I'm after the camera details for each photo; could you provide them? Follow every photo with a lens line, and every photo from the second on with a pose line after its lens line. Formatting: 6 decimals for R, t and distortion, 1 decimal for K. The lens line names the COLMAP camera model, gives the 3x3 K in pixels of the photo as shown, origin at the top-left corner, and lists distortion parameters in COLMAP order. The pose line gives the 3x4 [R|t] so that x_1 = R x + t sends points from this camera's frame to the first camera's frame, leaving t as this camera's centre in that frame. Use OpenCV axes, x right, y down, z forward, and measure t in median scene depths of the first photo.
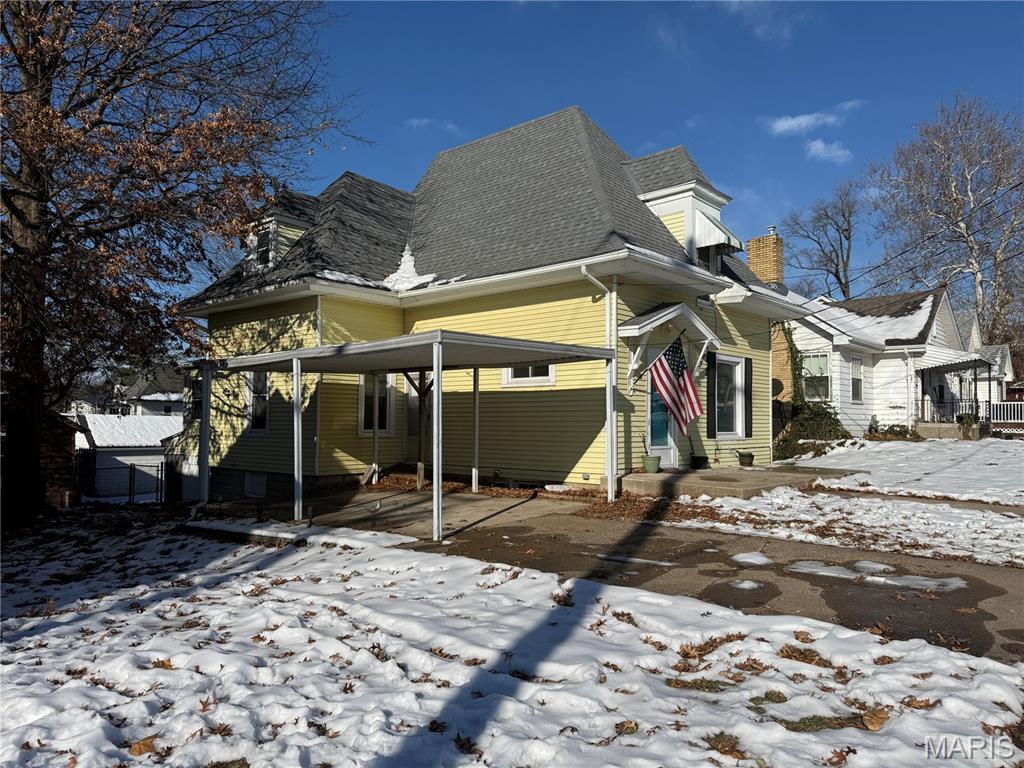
lens RADIAL K [[688.0, 0, 510.9], [0, 688.0, 410.9], [0, 0, 1]] dist [-0.001033, -0.000190]
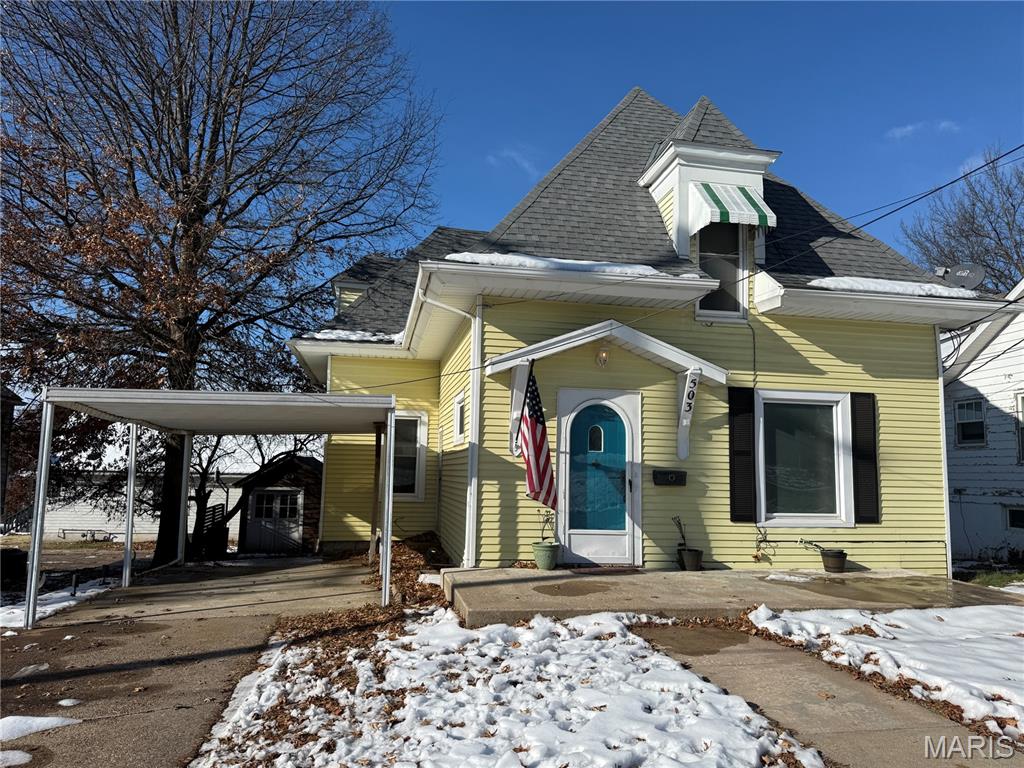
lens RADIAL K [[719.5, 0, 512.0], [0, 719.5, 384.0], [0, 0, 1]] dist [0.071593, -0.089756]
pose [[0.793043, -0.064744, -0.605716, 0.542511], [-0.003753, 0.993798, -0.111139, -0.012210], [0.609155, 0.090411, 0.787881, 0.335733]]
